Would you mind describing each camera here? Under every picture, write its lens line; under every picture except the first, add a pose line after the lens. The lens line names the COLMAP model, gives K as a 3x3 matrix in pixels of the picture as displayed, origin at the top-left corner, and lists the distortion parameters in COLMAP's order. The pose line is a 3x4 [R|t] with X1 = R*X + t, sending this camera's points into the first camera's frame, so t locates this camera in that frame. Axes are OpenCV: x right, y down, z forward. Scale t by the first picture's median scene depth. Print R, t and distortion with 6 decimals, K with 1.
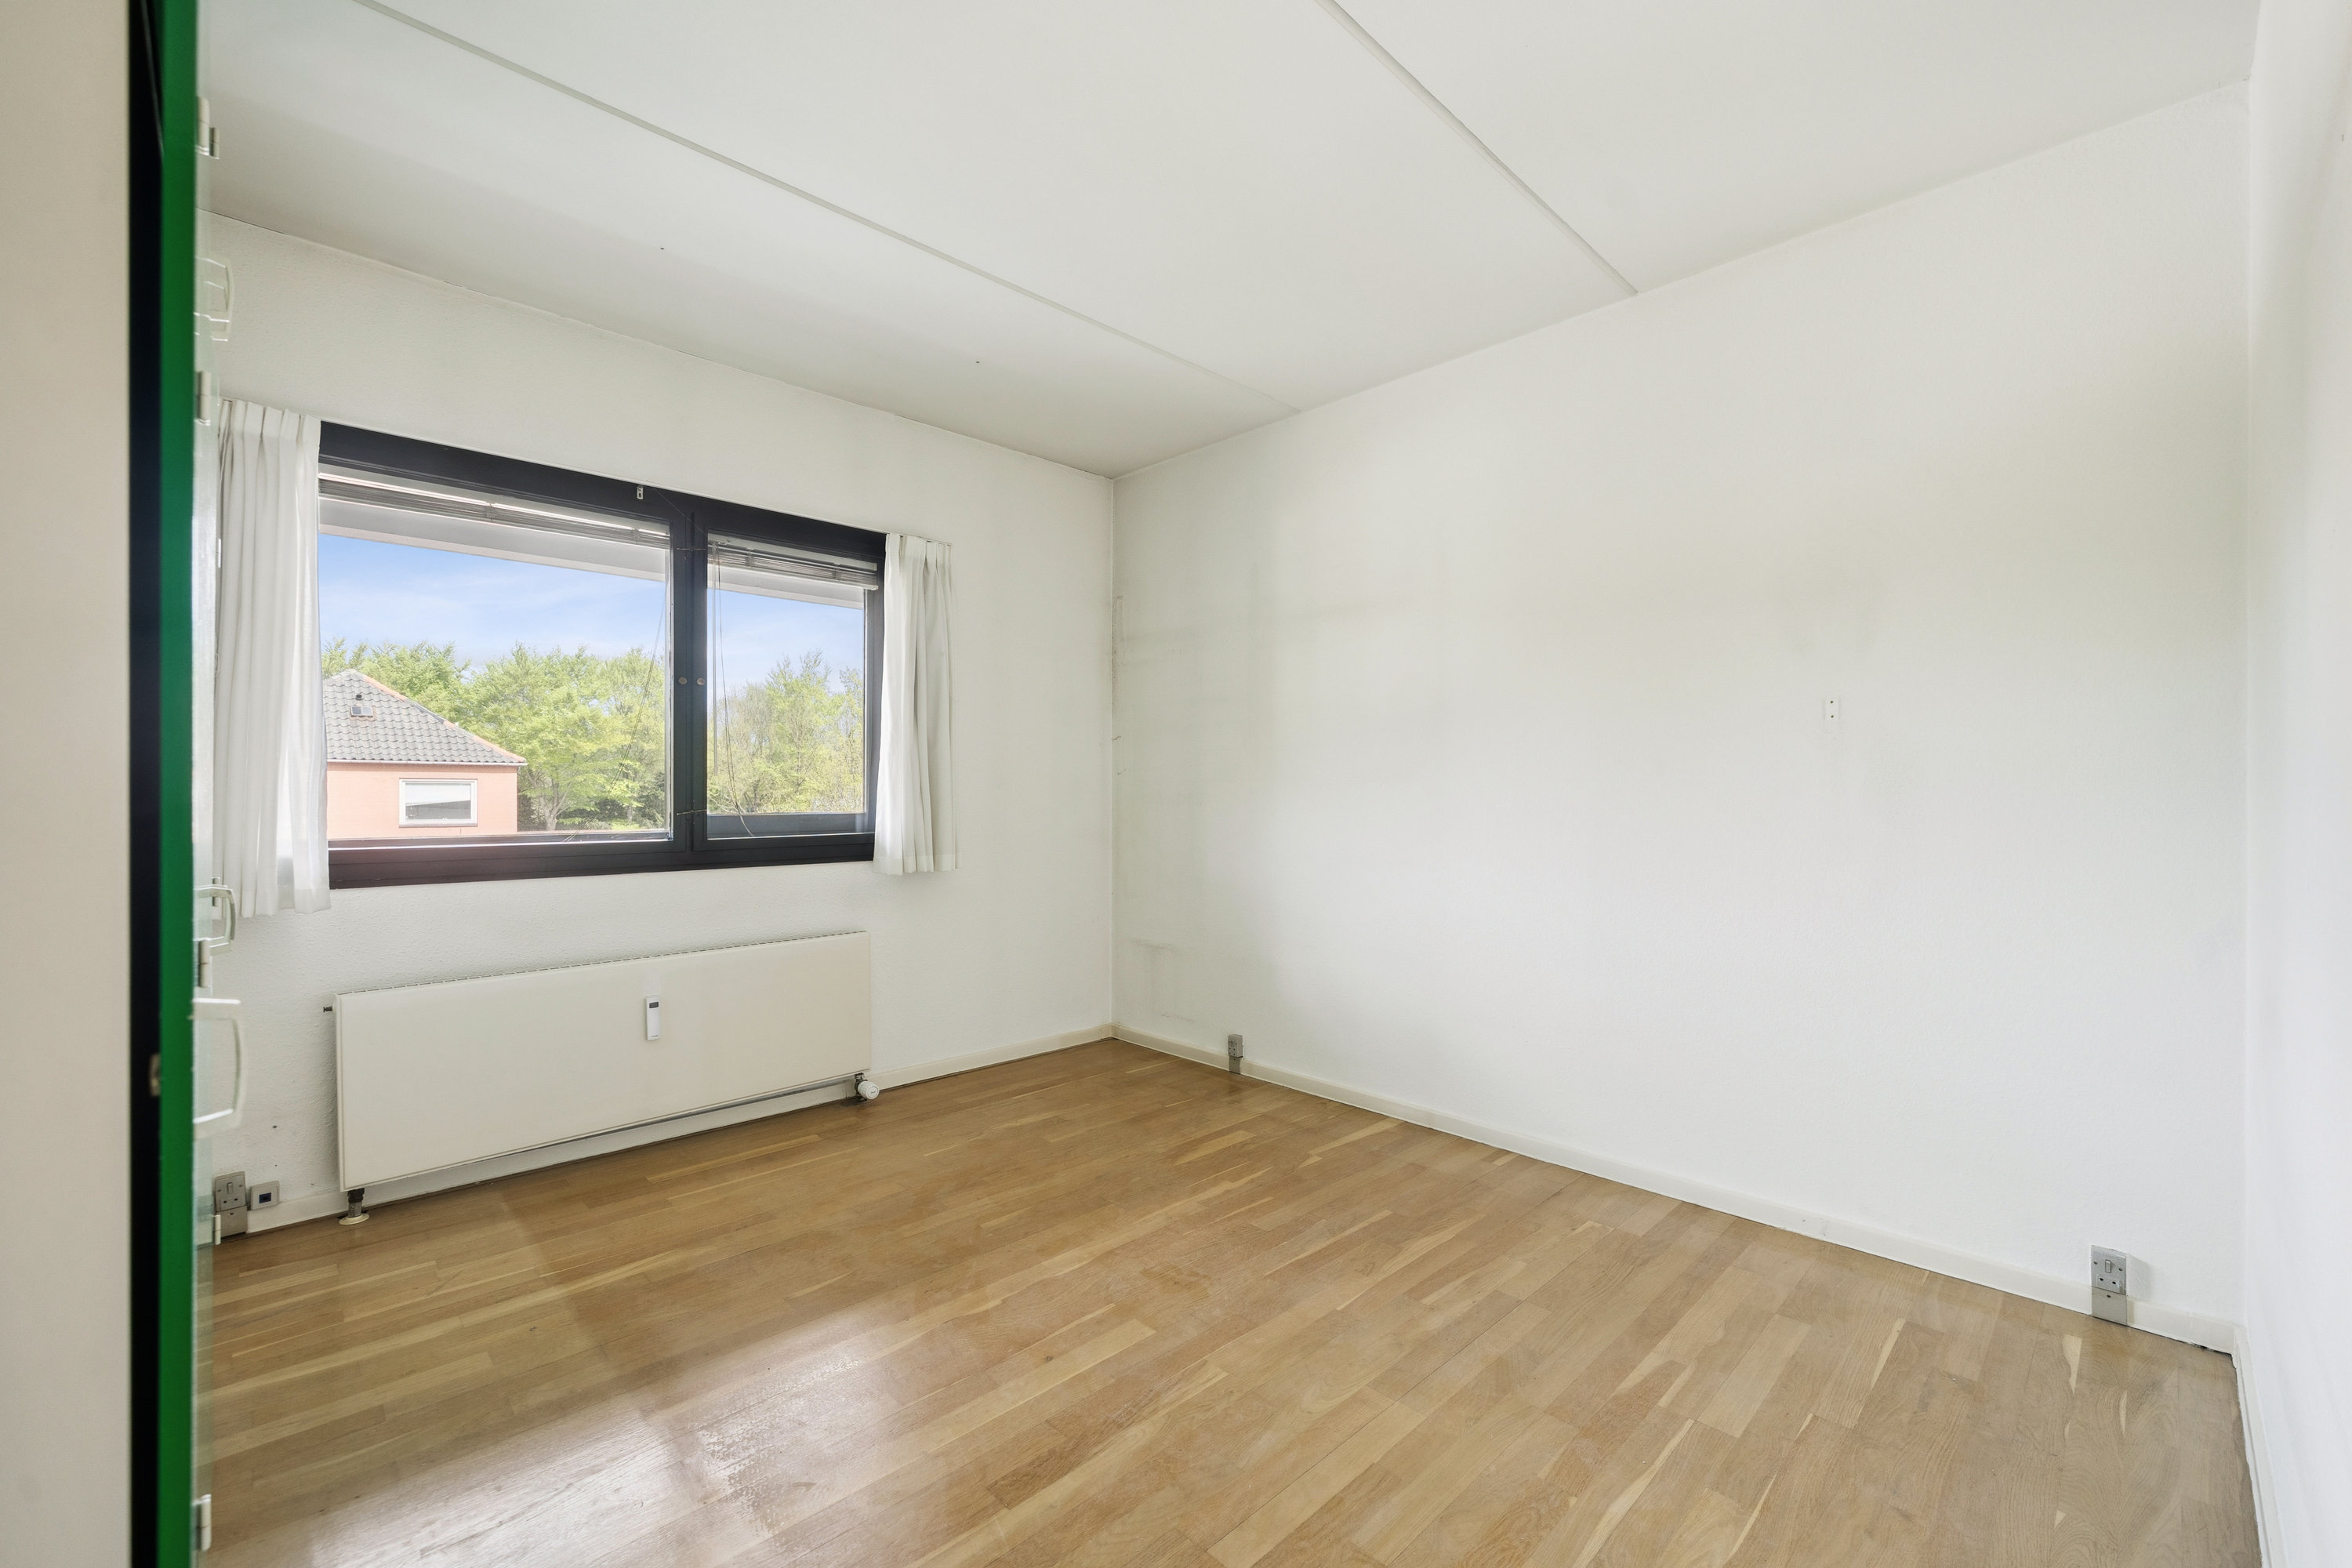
lens RADIAL K [[955.4, 0, 1188.1], [0, 955.4, 794.9], [0, 0, 1]] dist [-0.000302, -0.000087]
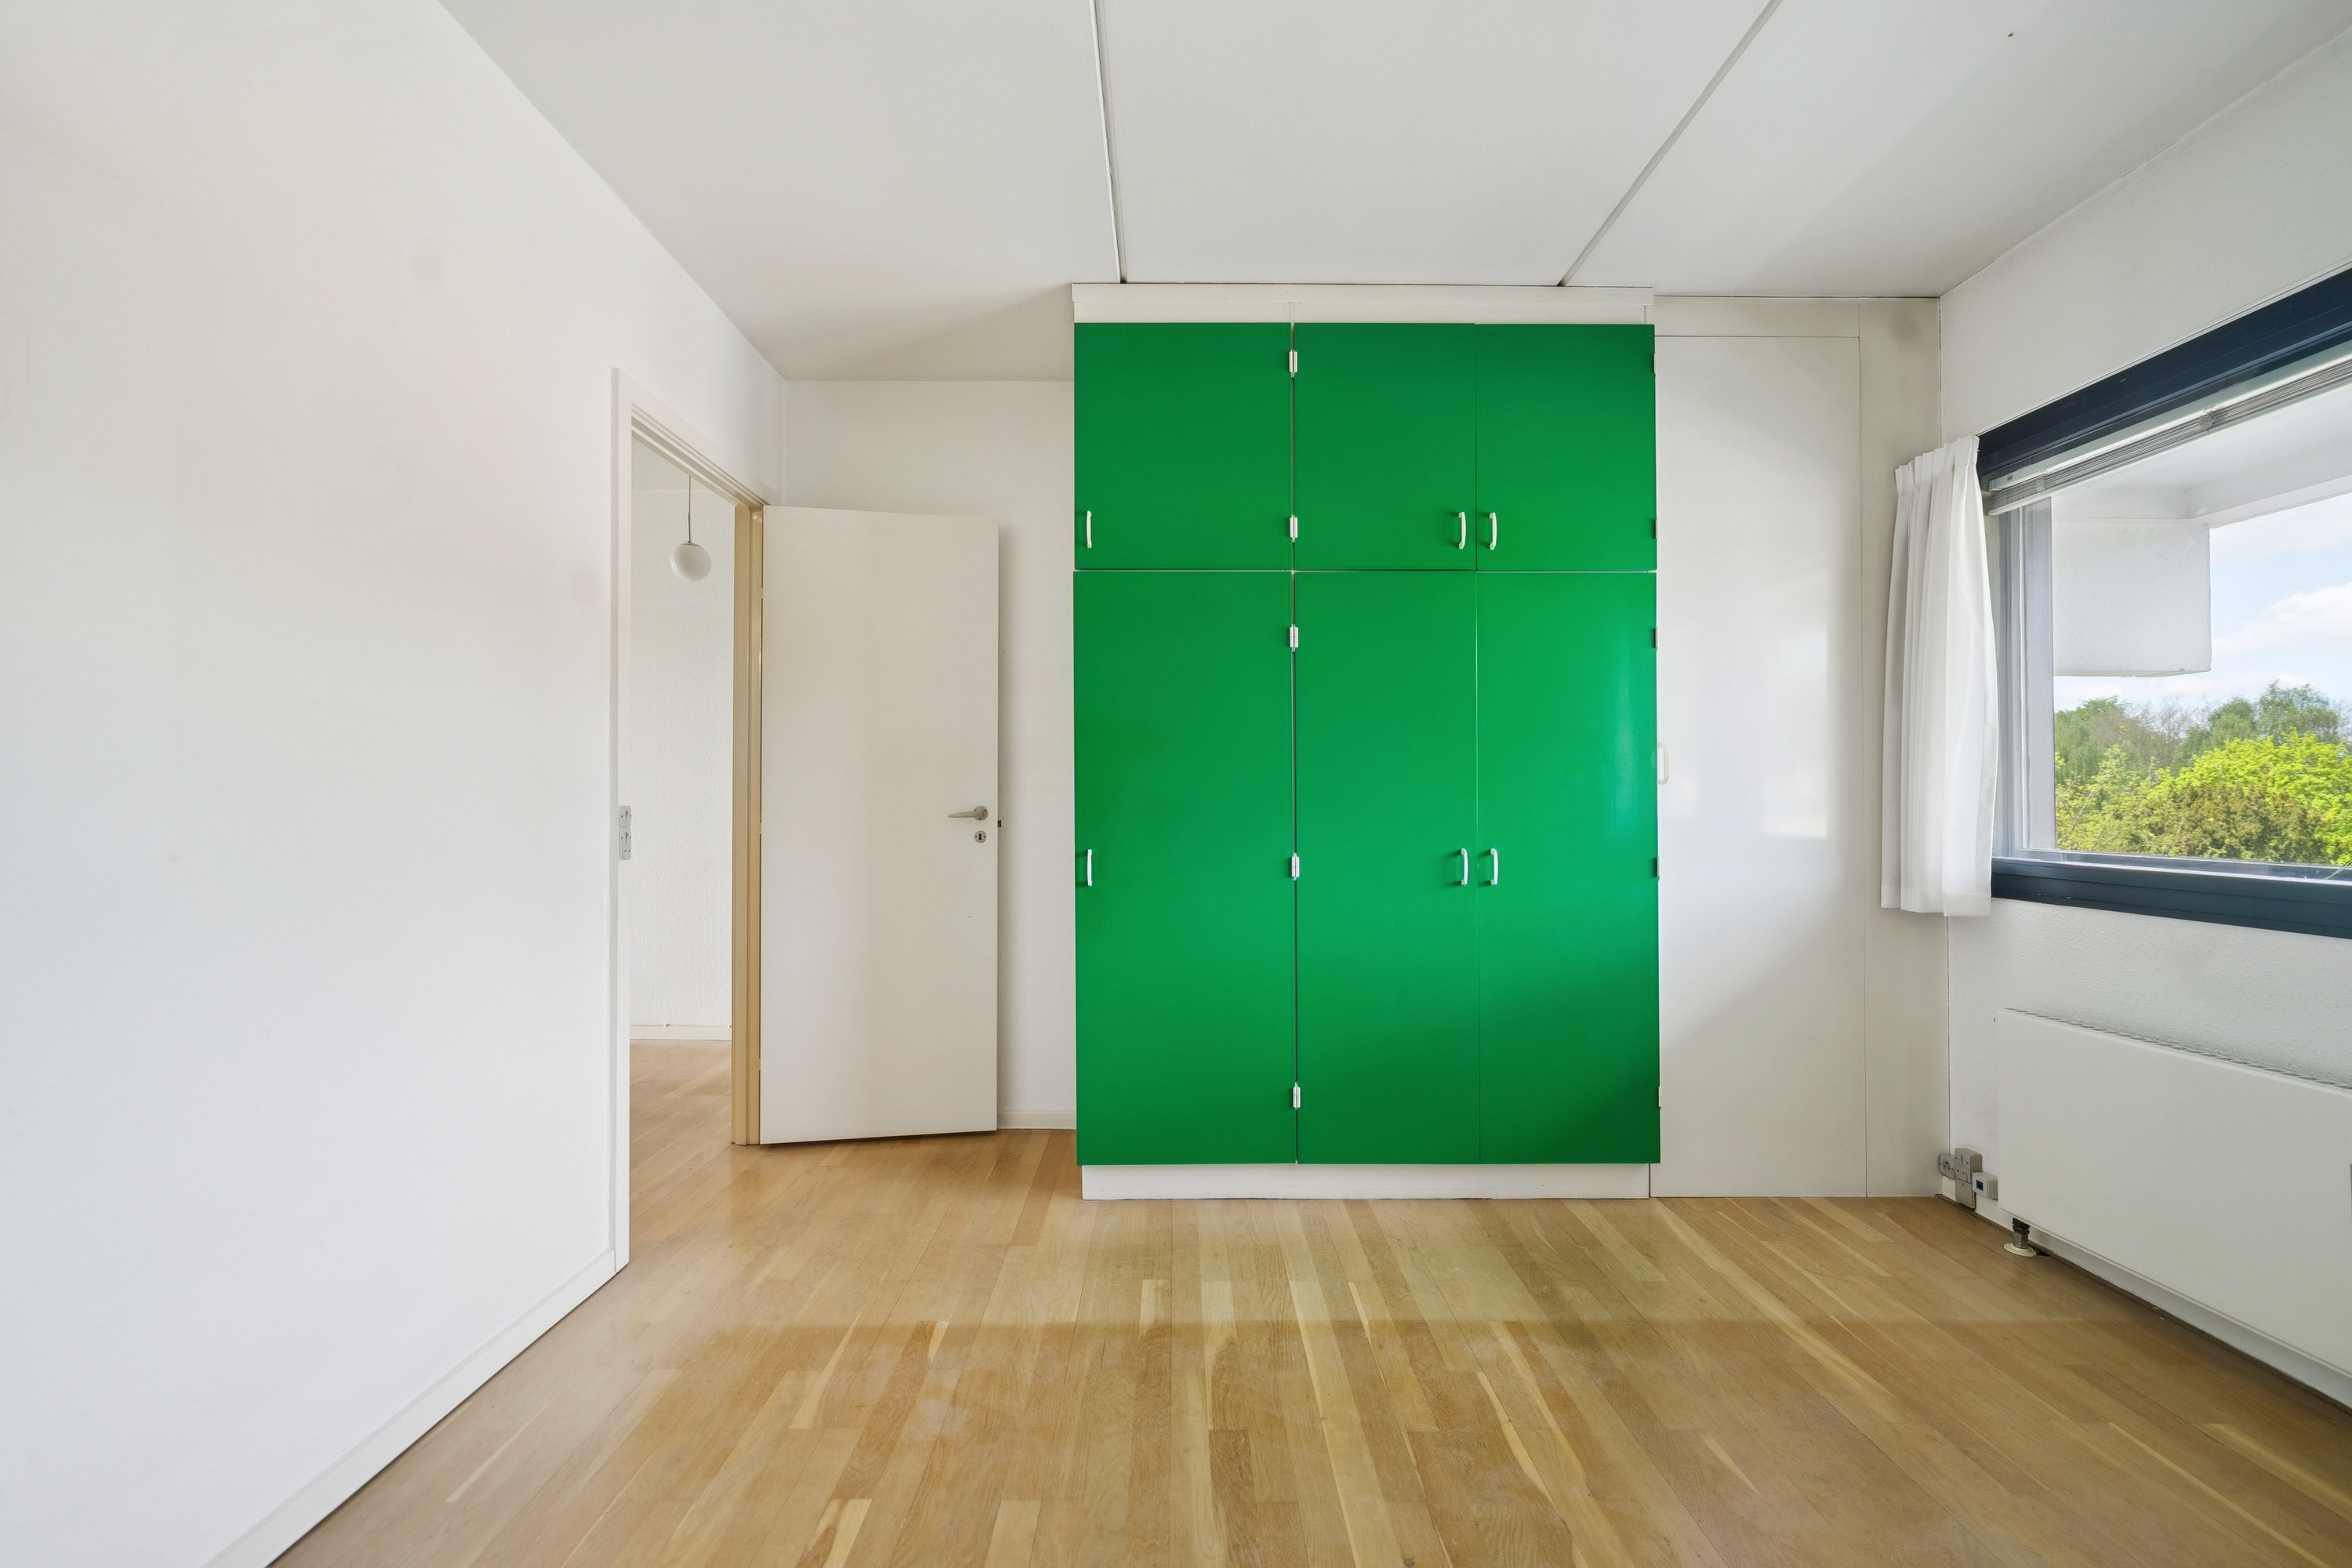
lens RADIAL K [[955.4, 0, 1188.1], [0, 955.4, 794.9], [0, 0, 1]] dist [-0.000302, -0.000087]
pose [[-0.702954, -0.011516, -0.711142, 0.471474], [-0.007690, 0.999934, -0.008591, 0.006825], [0.711194, -0.000571, -0.702996, 1.307822]]
